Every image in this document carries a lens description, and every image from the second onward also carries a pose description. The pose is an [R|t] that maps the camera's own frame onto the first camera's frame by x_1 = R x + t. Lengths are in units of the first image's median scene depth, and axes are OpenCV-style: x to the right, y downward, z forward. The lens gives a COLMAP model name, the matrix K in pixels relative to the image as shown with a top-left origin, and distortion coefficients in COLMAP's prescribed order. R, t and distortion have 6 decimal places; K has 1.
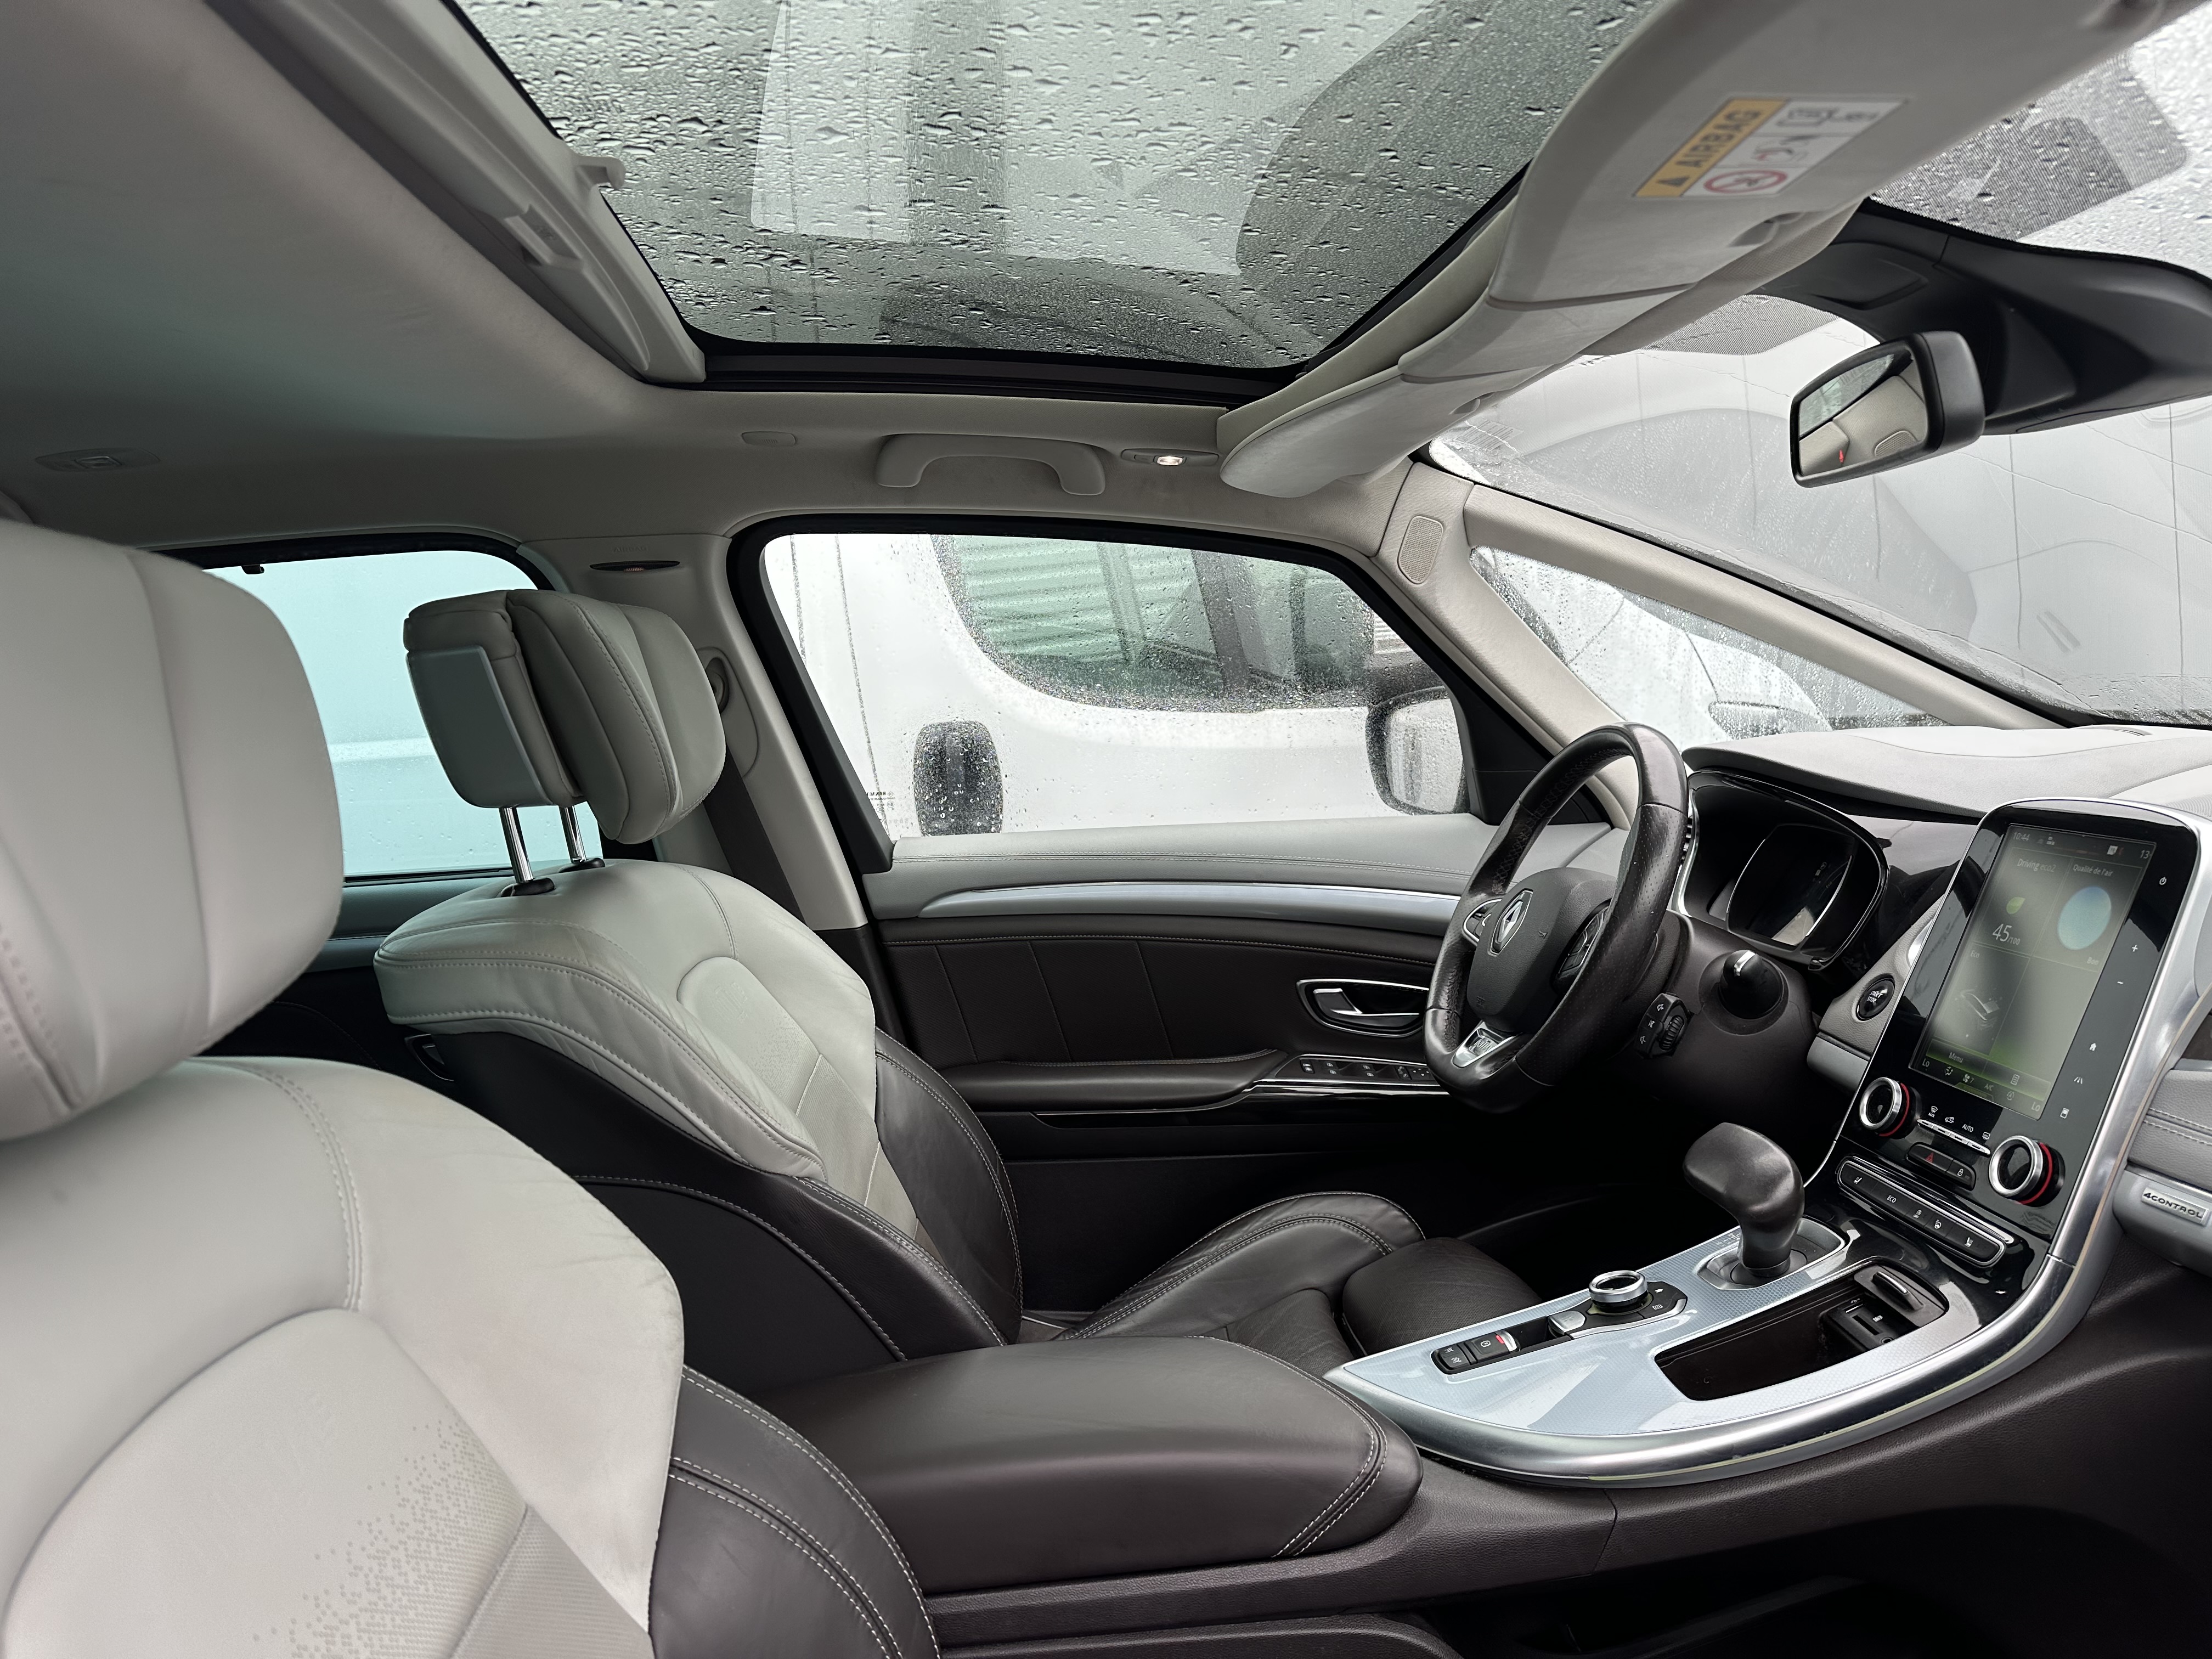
lens RADIAL K [[1540.0, 0, 1098.9], [0, 1540.0, 853.5], [0, 0, 1]] dist [0.062047, -0.084846]
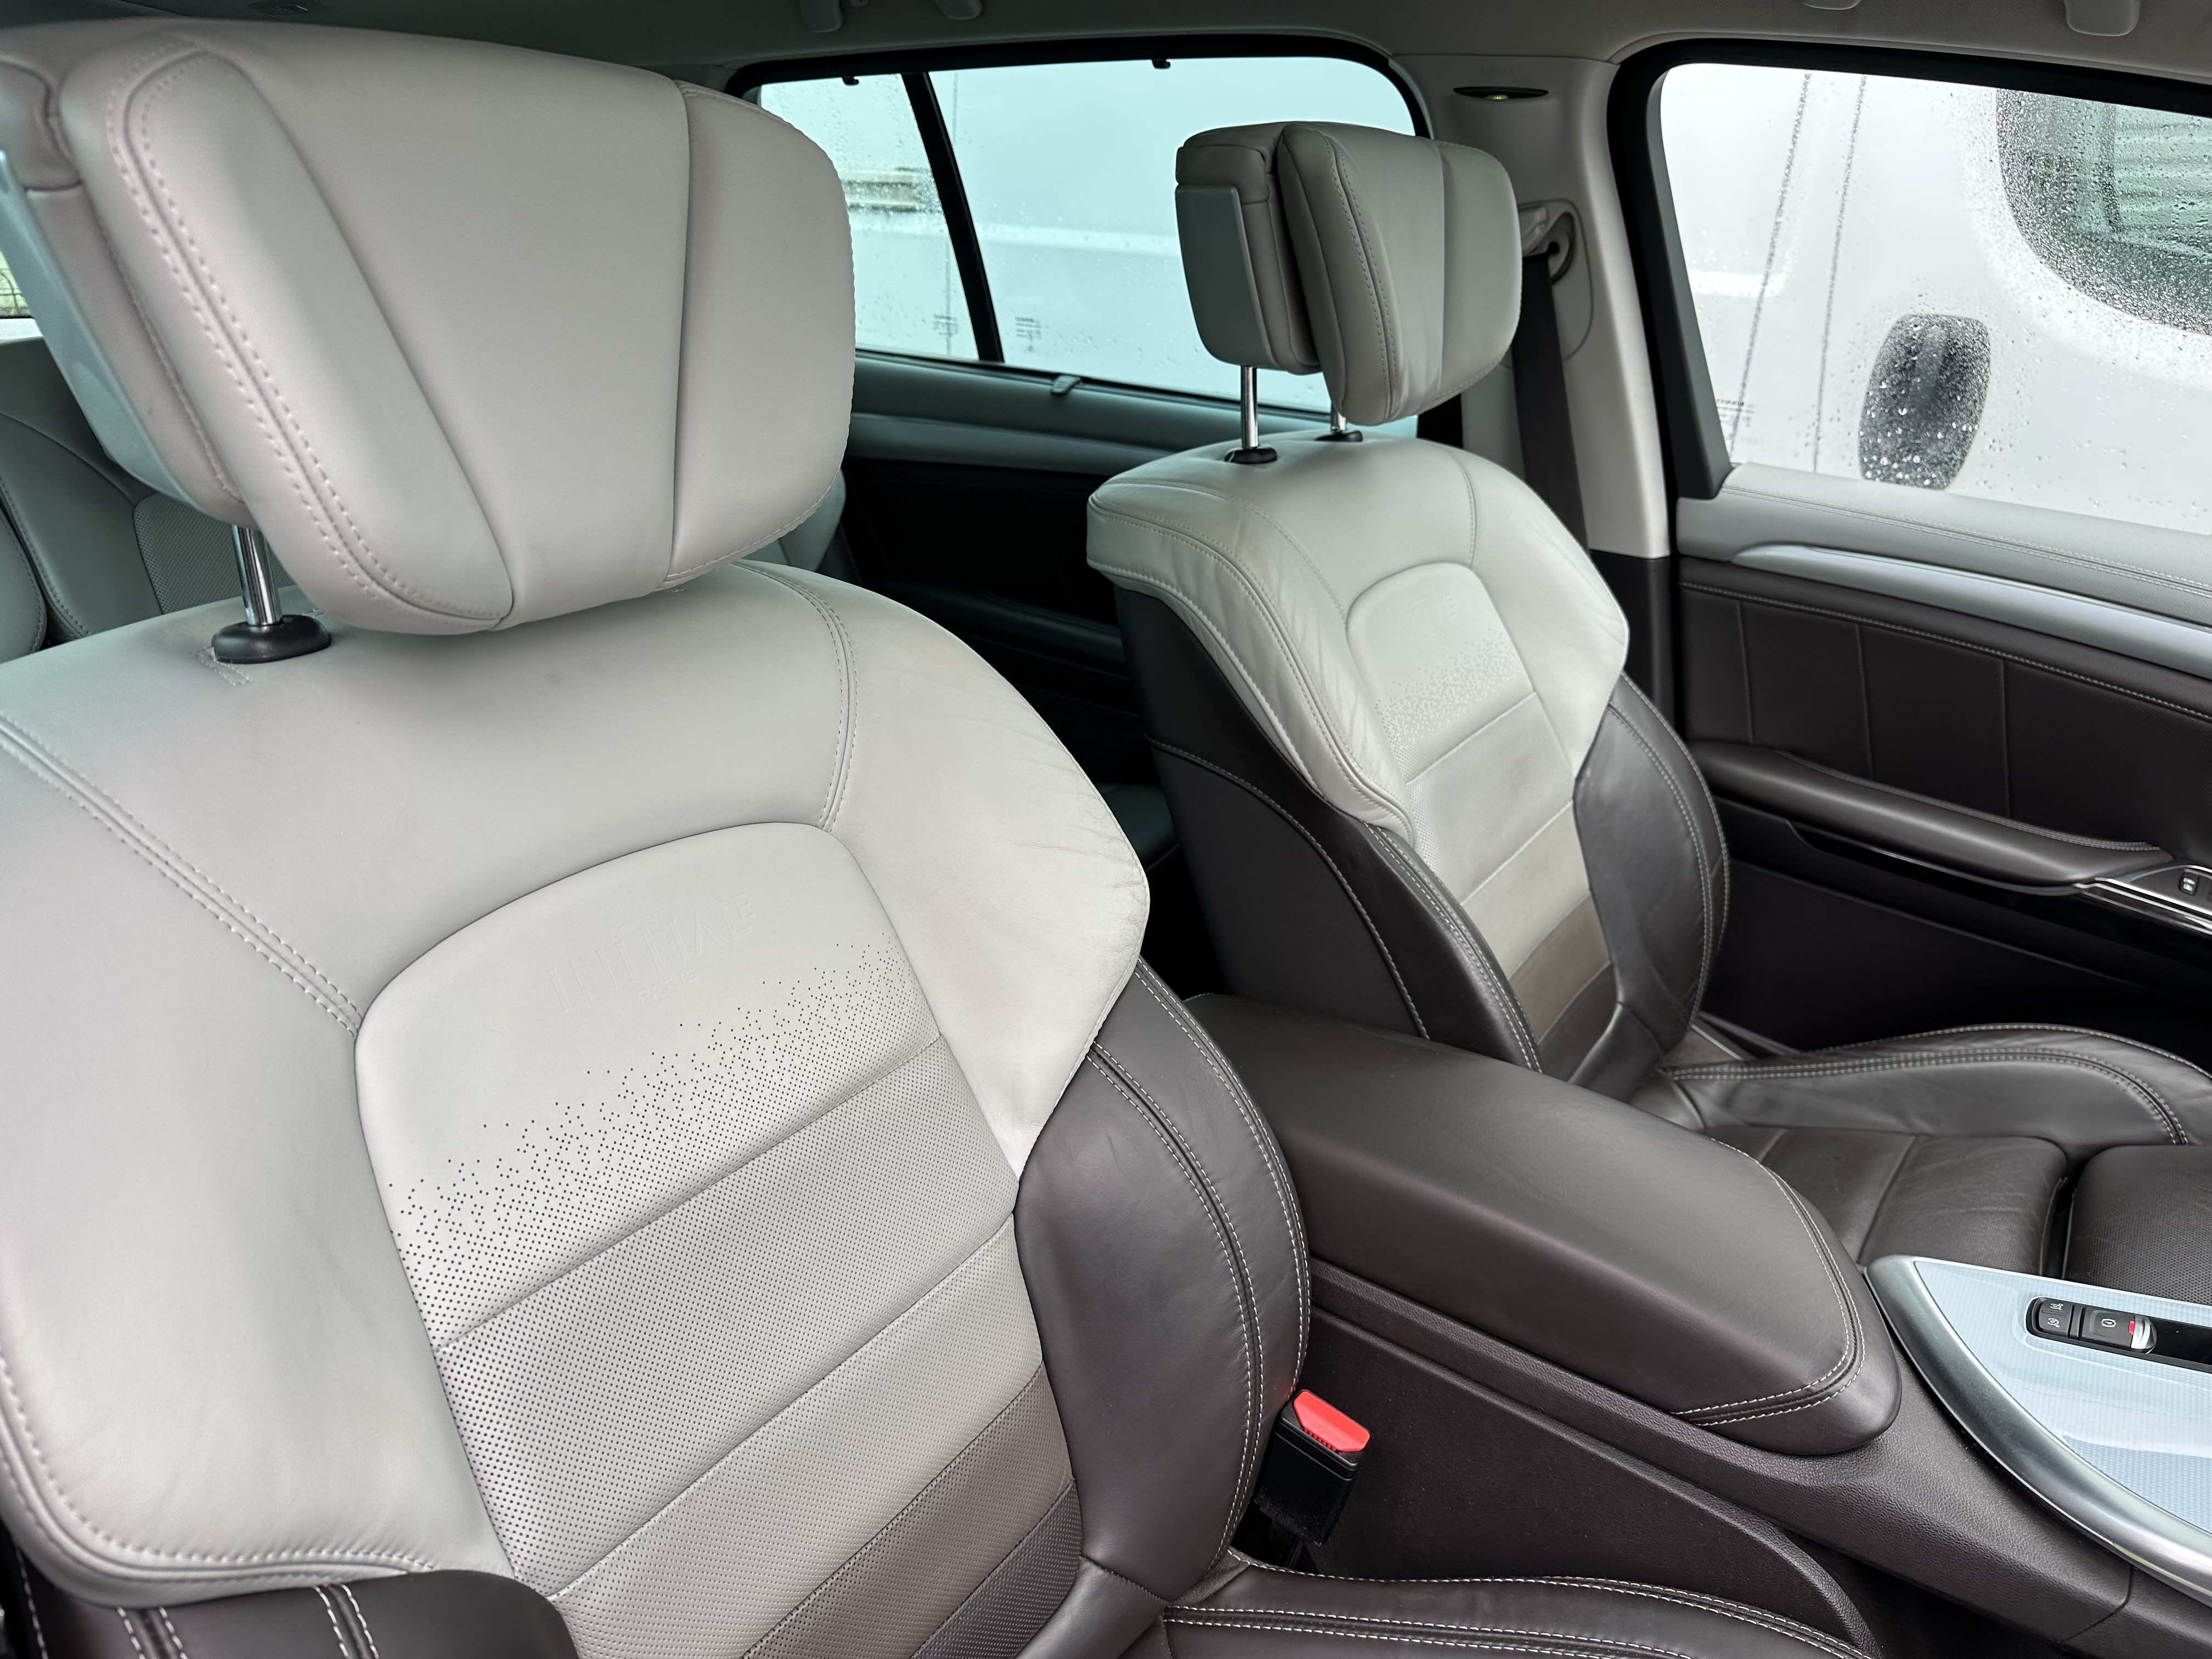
lens RADIAL K [[1566.8, 0, 1106.0], [0, 1566.8, 829.5], [0, 0, 1]] dist [0.071924, -0.060030]
pose [[0.789957, 0.327869, -0.518140, 0.156715], [-0.171060, 0.929323, 0.327258, -0.067941], [0.588817, -0.169887, 0.790210, 0.110219]]
